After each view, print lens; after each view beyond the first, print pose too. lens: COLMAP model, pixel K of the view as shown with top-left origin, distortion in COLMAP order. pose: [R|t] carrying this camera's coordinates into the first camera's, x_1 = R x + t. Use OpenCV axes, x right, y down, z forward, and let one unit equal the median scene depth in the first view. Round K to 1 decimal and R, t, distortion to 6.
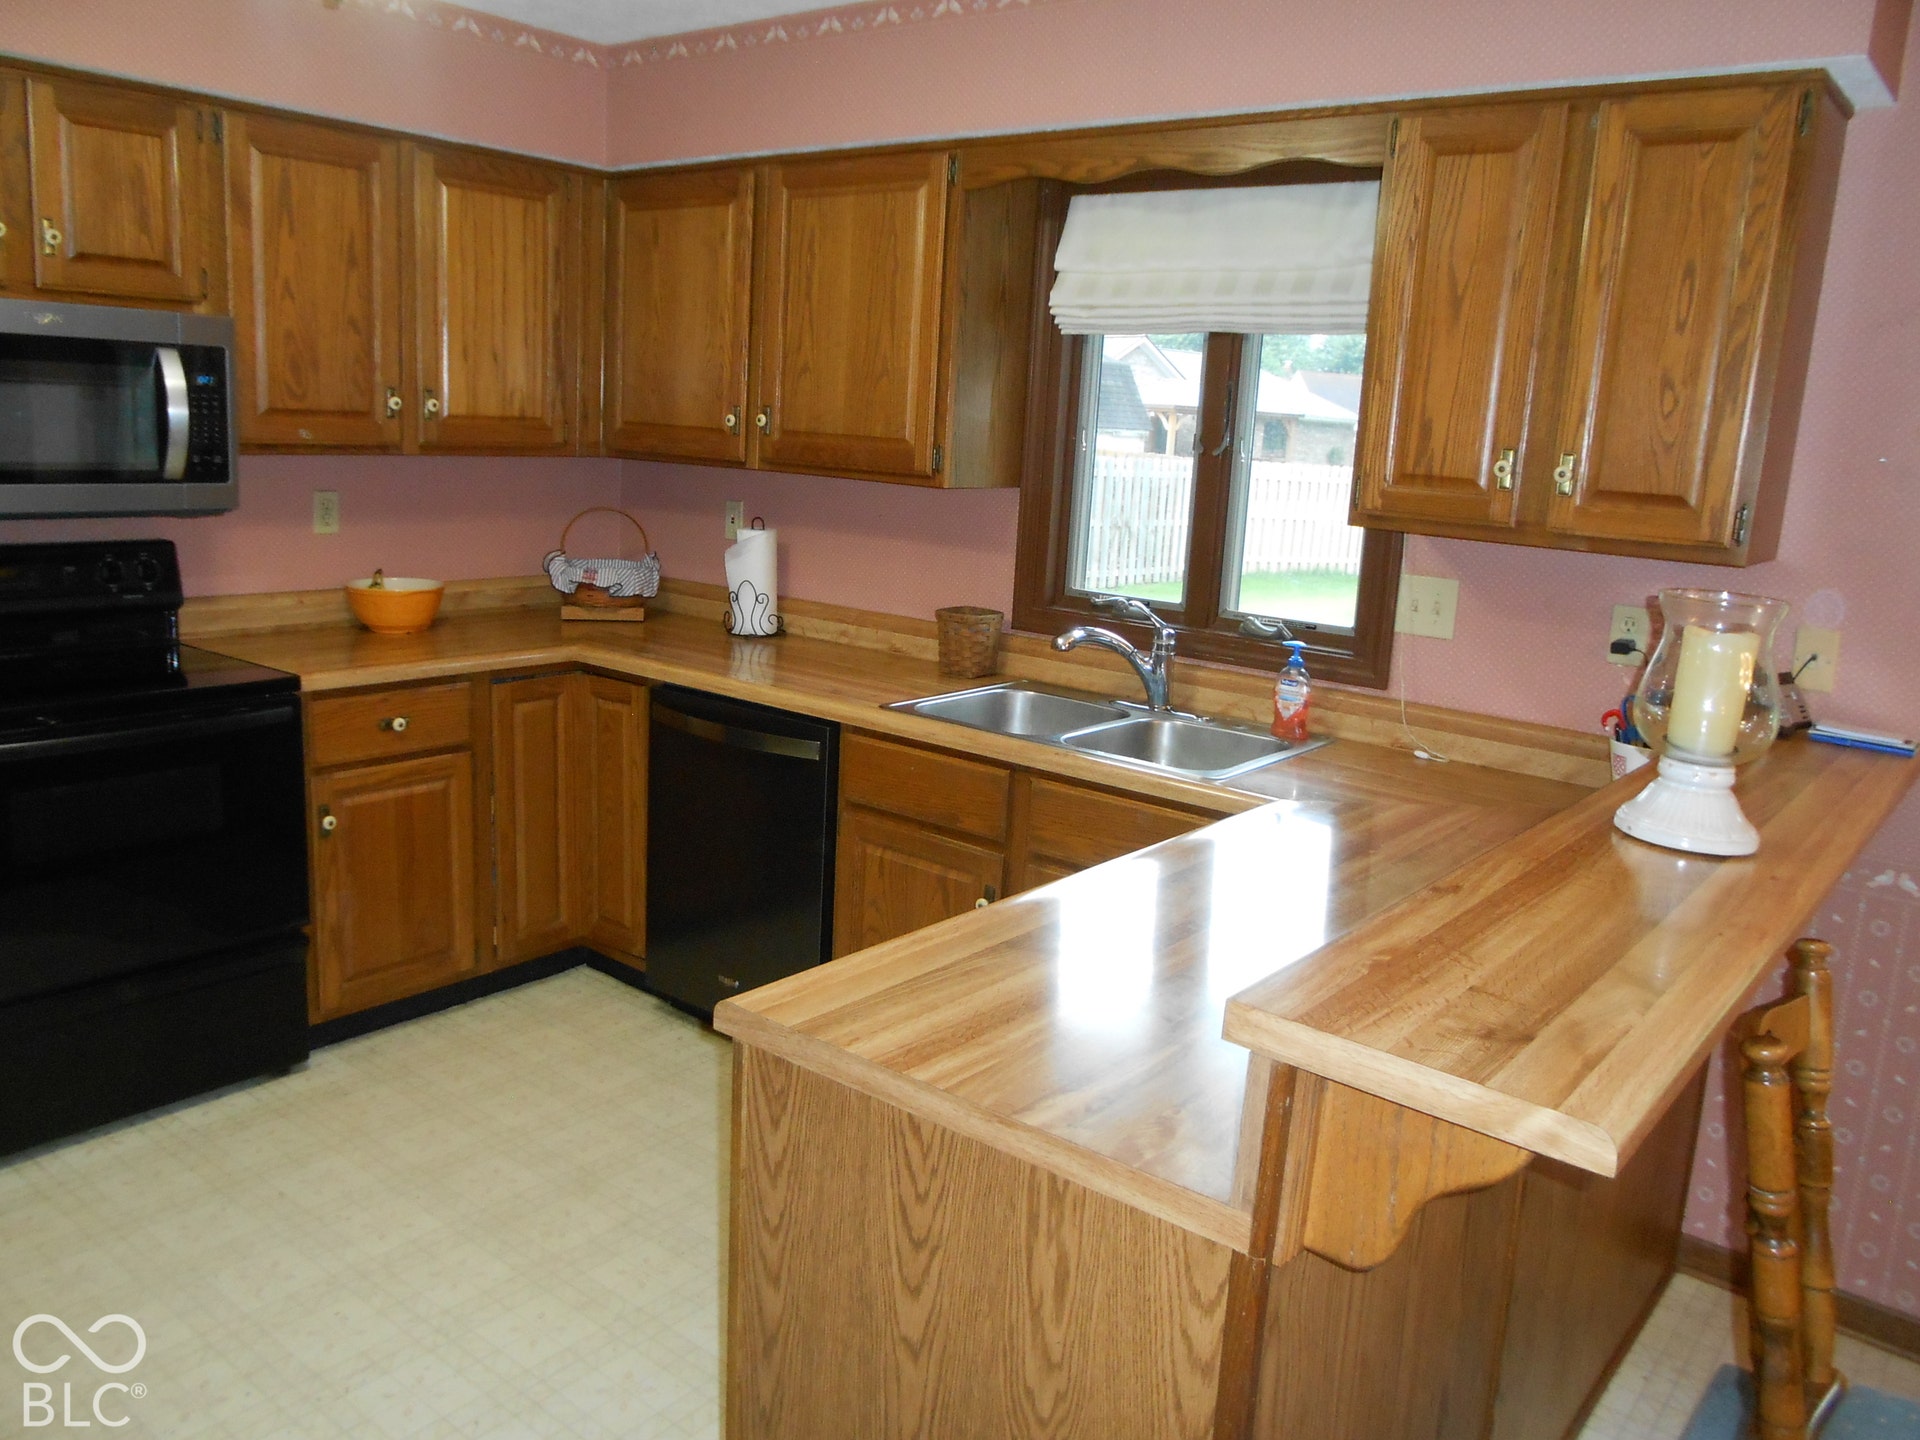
lens RADIAL K [[1487.0, 0, 967.1], [0, 1487.0, 686.4], [0, 0, 1]] dist [-0.046344, 0.035648]
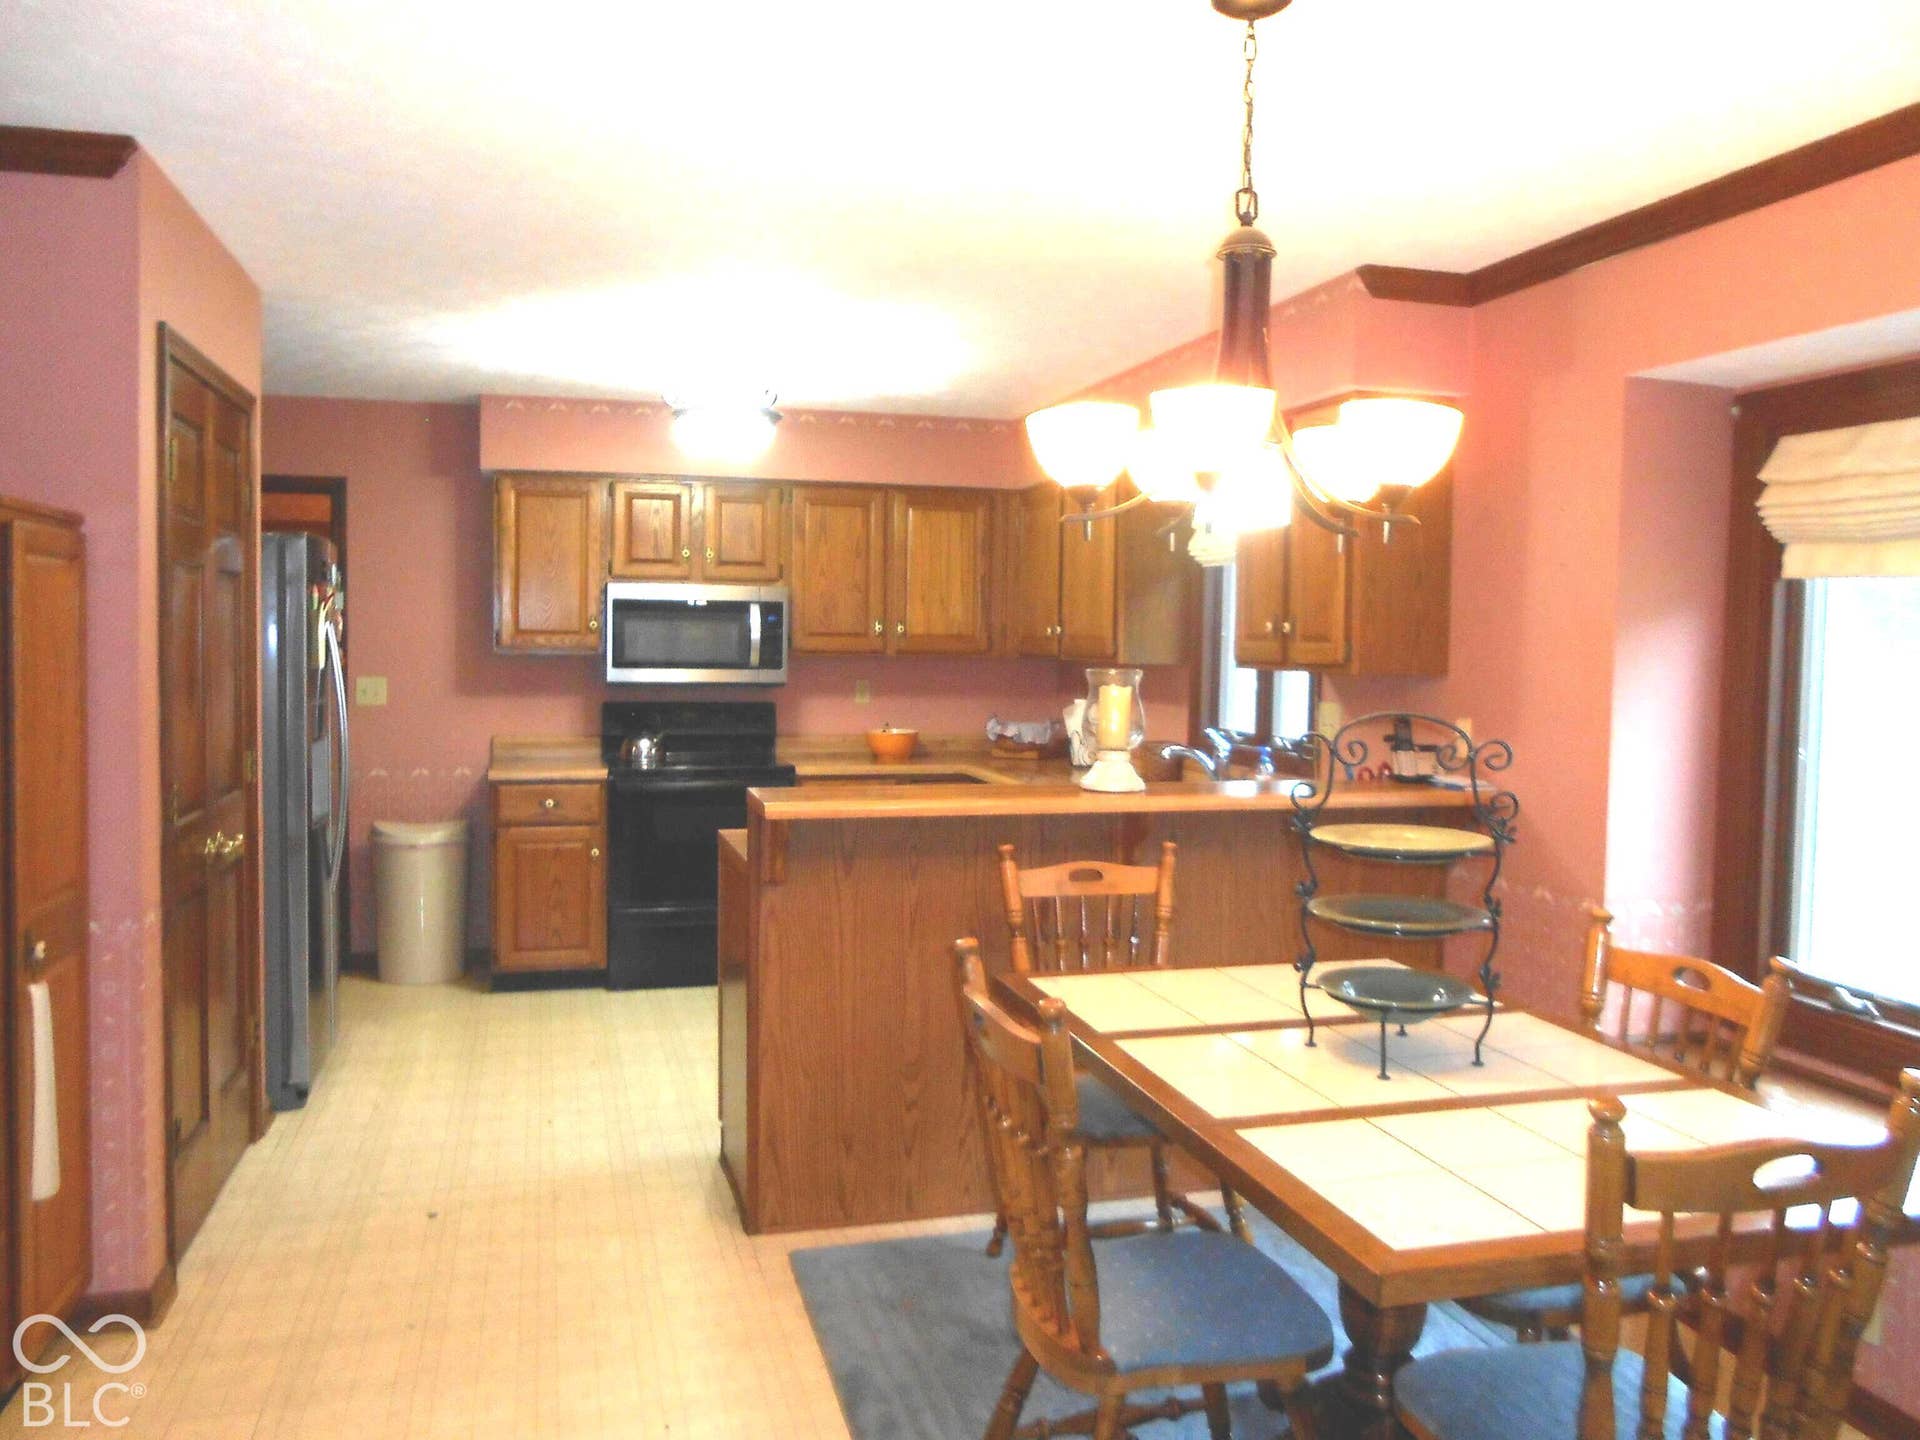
lens RADIAL K [[1487.0, 0, 960.1], [0, 1487.0, 687.0], [0, 0, 1]] dist [-0.046344, 0.035648]
pose [[0.807593, -0.022051, -0.589328, 0.787477], [-0.080542, 0.985814, -0.147257, 0.144676], [0.584214, 0.166389, 0.794360, -0.397863]]
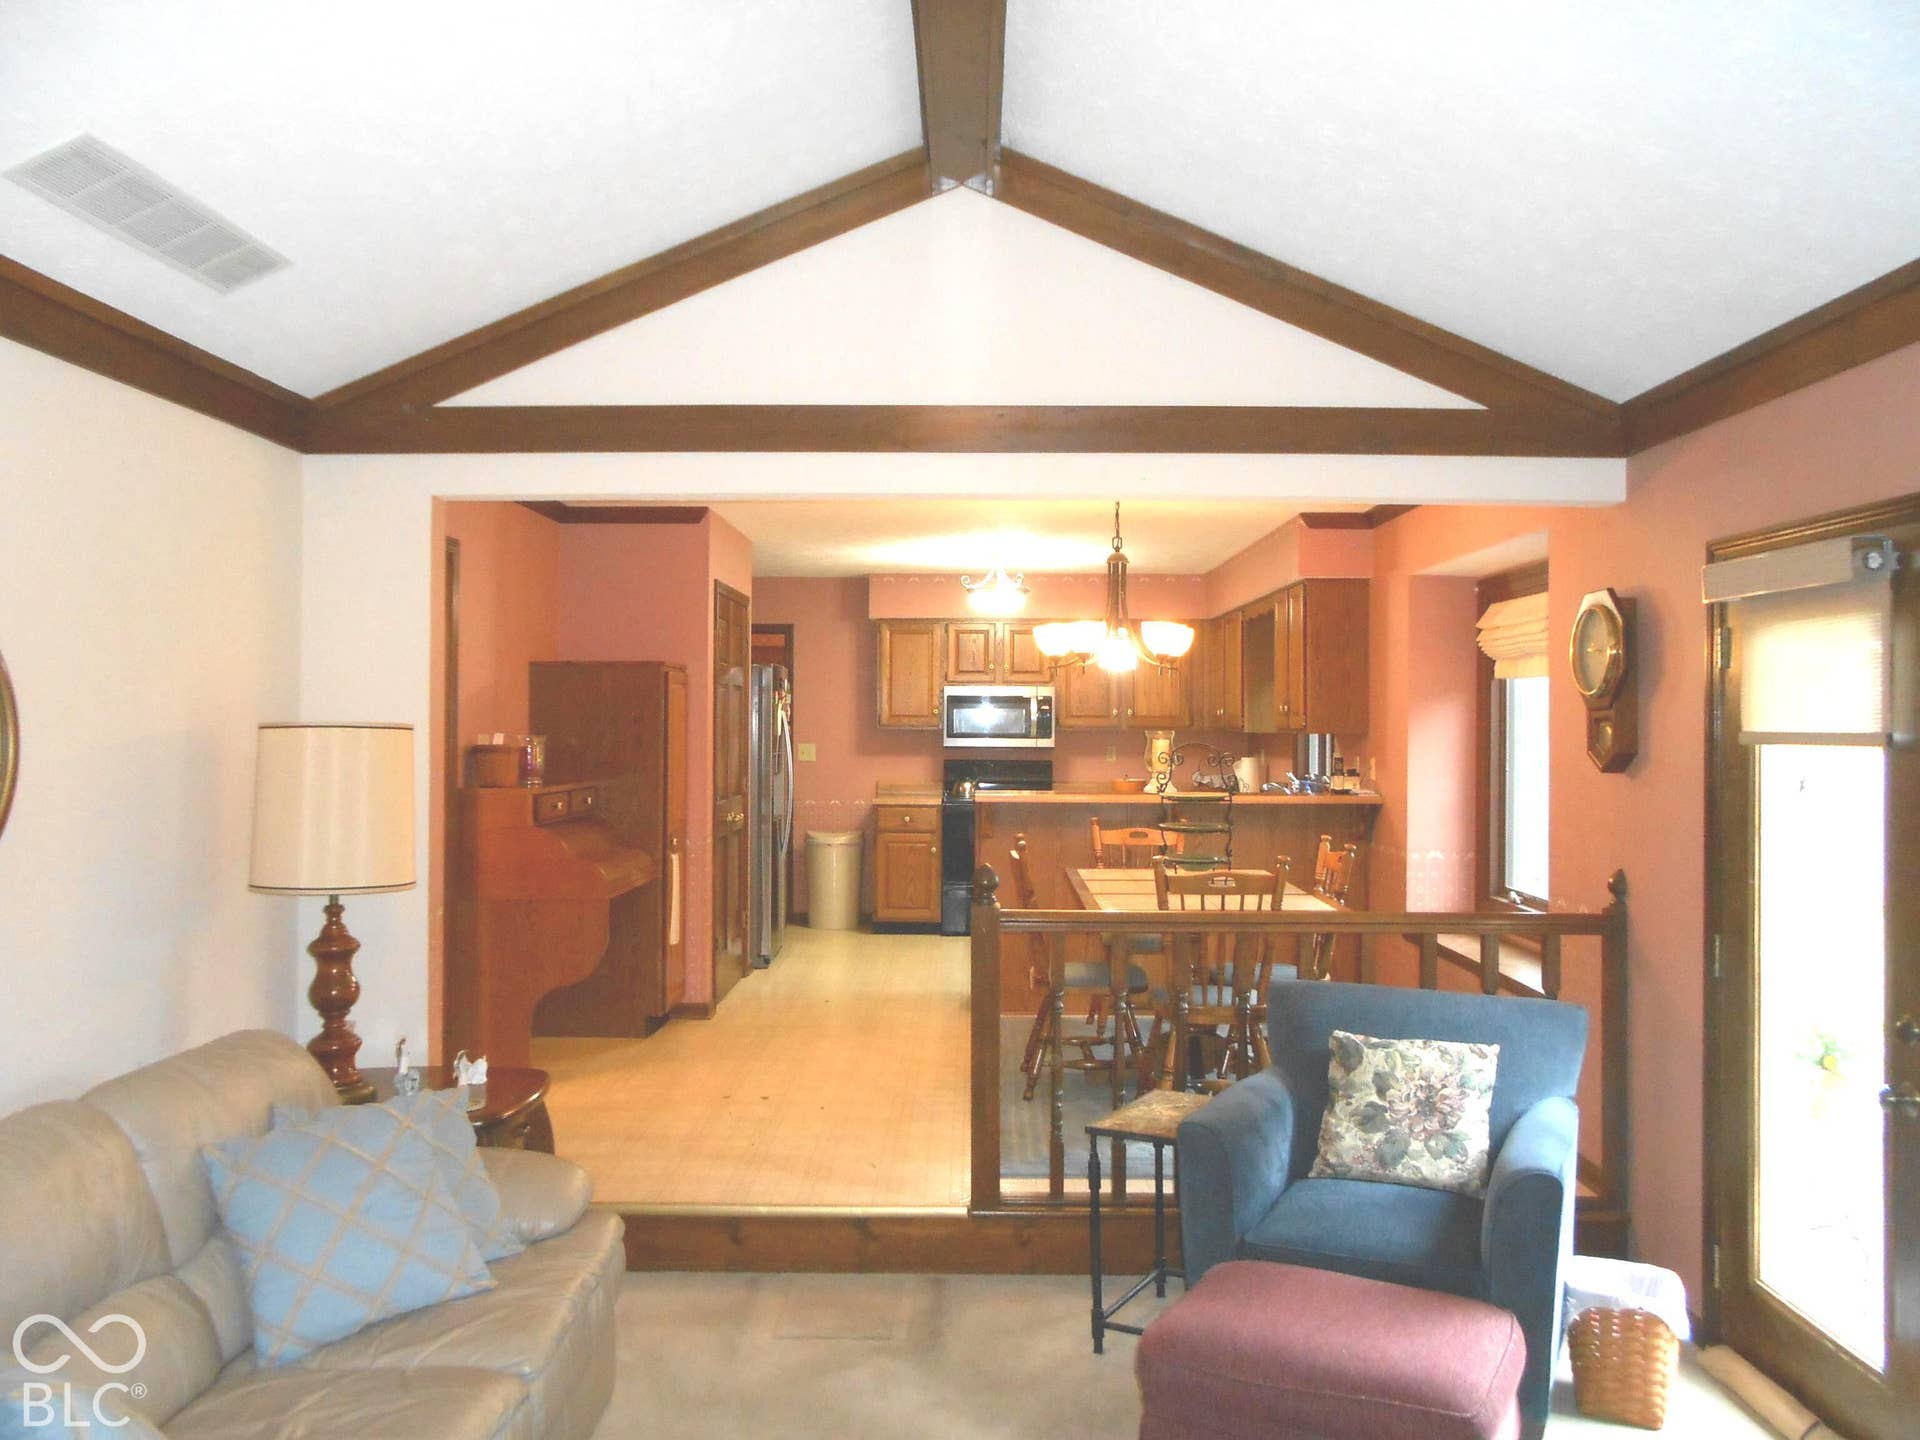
lens RADIAL K [[1487.0, 0, 950.9], [0, 1487.0, 679.6], [0, 0, 1]] dist [-0.046344, 0.035648]
pose [[0.604386, -0.071728, -0.793456, 1.702476], [-0.121219, 0.976064, -0.180570, 0.302663], [0.787416, 0.205316, 0.581225, -0.924946]]
